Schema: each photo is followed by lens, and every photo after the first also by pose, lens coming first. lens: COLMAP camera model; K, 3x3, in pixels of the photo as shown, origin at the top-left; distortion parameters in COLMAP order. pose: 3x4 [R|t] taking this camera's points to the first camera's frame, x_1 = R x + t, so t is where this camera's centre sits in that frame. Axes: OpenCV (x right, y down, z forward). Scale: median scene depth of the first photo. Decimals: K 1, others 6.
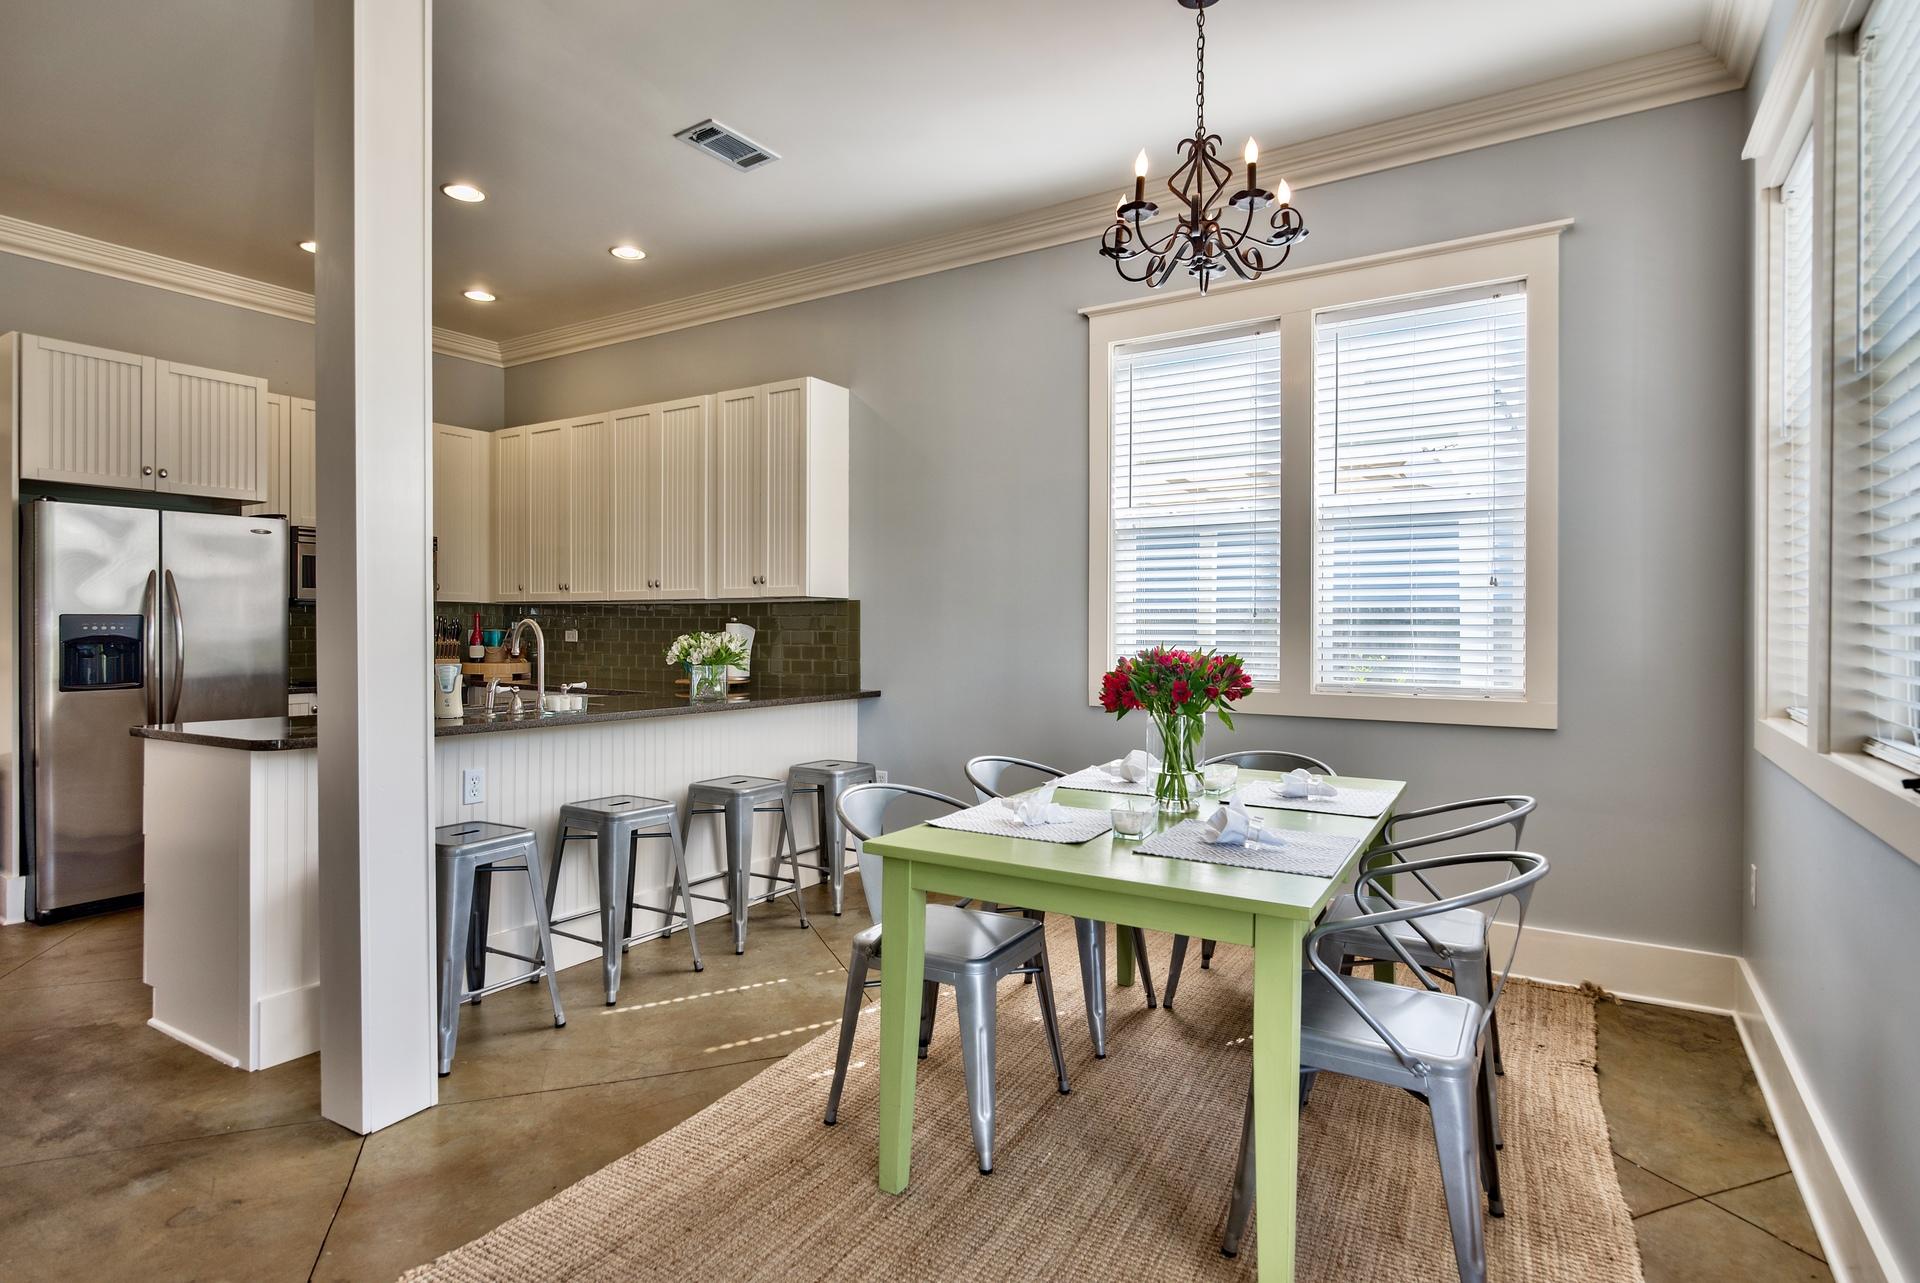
lens RADIAL K [[965.4, 0, 969.3], [0, 965.4, 628.7], [0, 0, 1]] dist [0.003187, -0.000341]
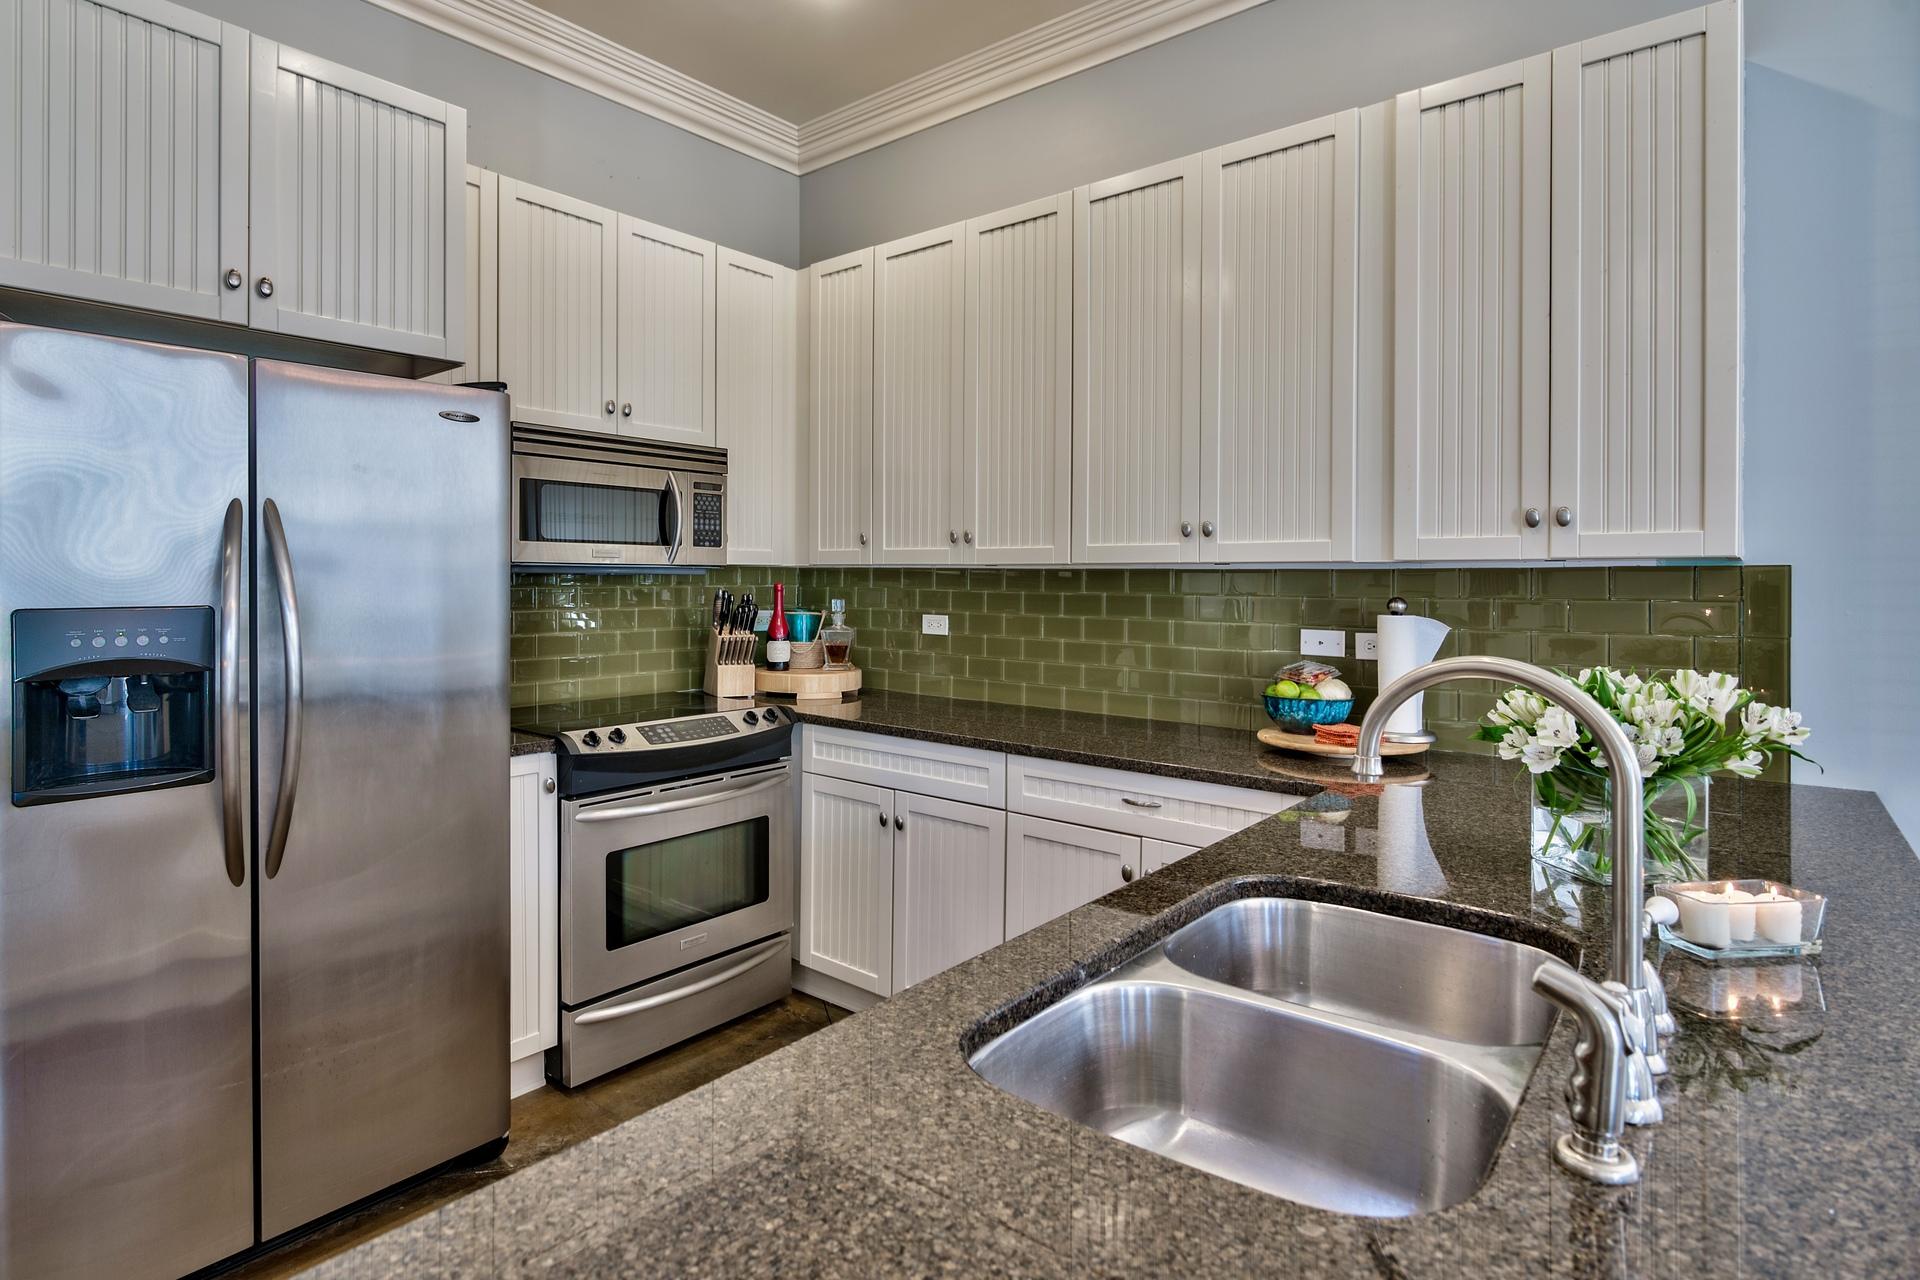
lens RADIAL K [[1012.5, 0, 940.7], [0, 1012.5, 589.9], [0, 0, 1]] dist [0.000121, 0.000106]
pose [[0.990119, 0.003403, -0.140191, -0.398216], [-0.002461, 0.999973, 0.006893, -0.020803], [0.140211, -0.006480, 0.990100, 0.504154]]
